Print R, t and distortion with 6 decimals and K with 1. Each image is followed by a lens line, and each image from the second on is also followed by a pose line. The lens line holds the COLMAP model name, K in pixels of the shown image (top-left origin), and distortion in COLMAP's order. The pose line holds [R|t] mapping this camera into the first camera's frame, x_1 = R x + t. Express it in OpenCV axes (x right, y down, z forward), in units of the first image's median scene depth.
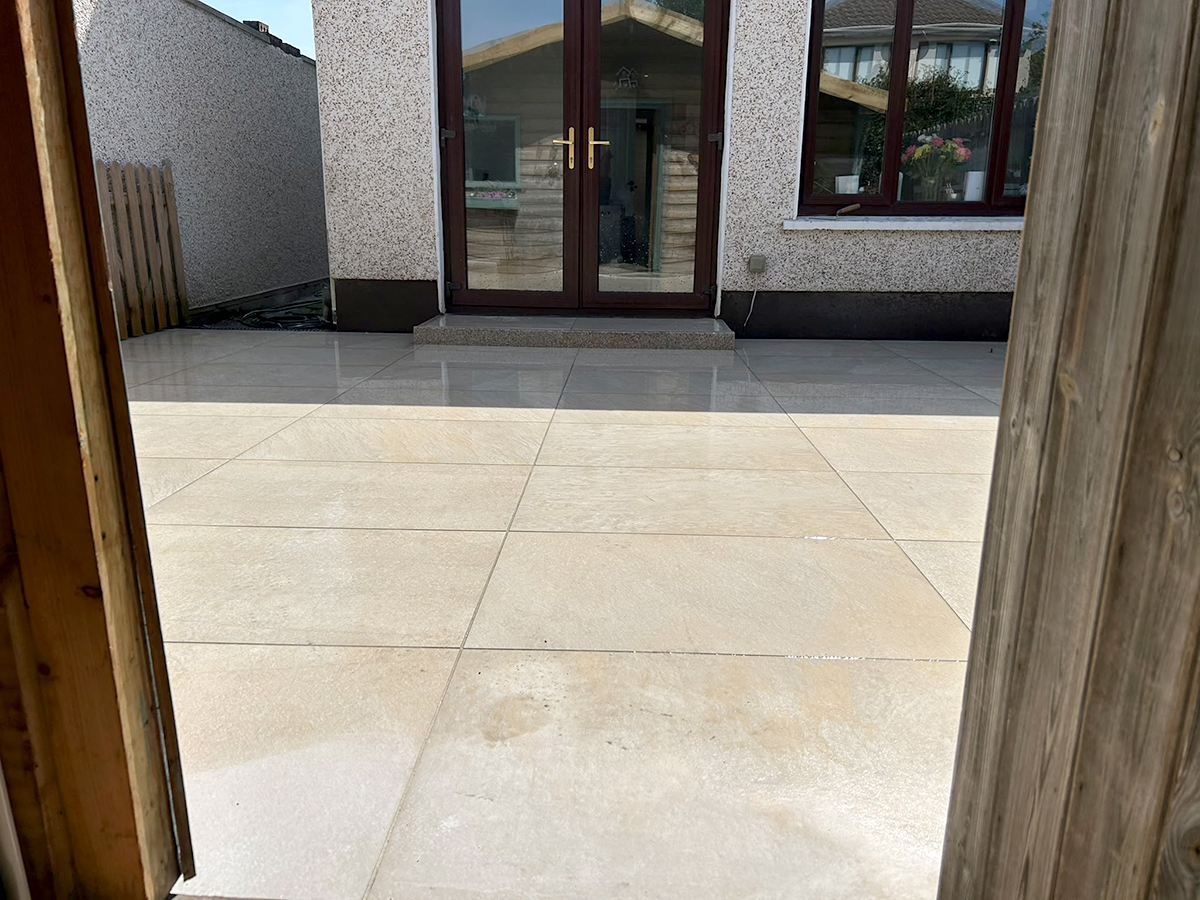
lens RADIAL K [[916.8, 0, 597.6], [0, 916.8, 447.3], [0, 0, 1]] dist [0.074007, -0.086769]
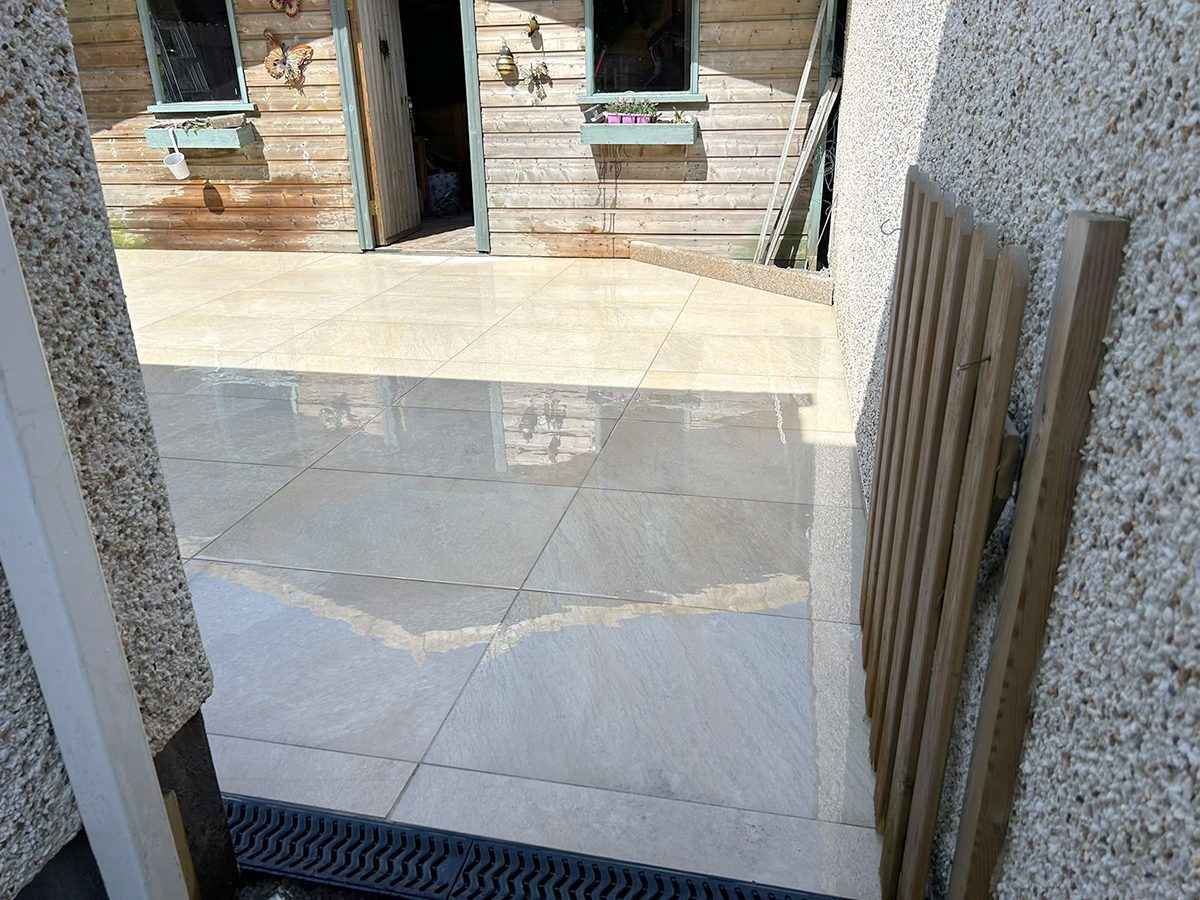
lens RADIAL K [[916.8, 0, 597.6], [0, 916.8, 447.3], [0, 0, 1]] dist [0.074007, -0.086769]
pose [[-0.980913, -0.063862, 0.183661, -0.441452], [0.057789, 0.806108, 0.588939, -0.382665], [-0.185662, 0.588312, -0.787032, 1.176610]]
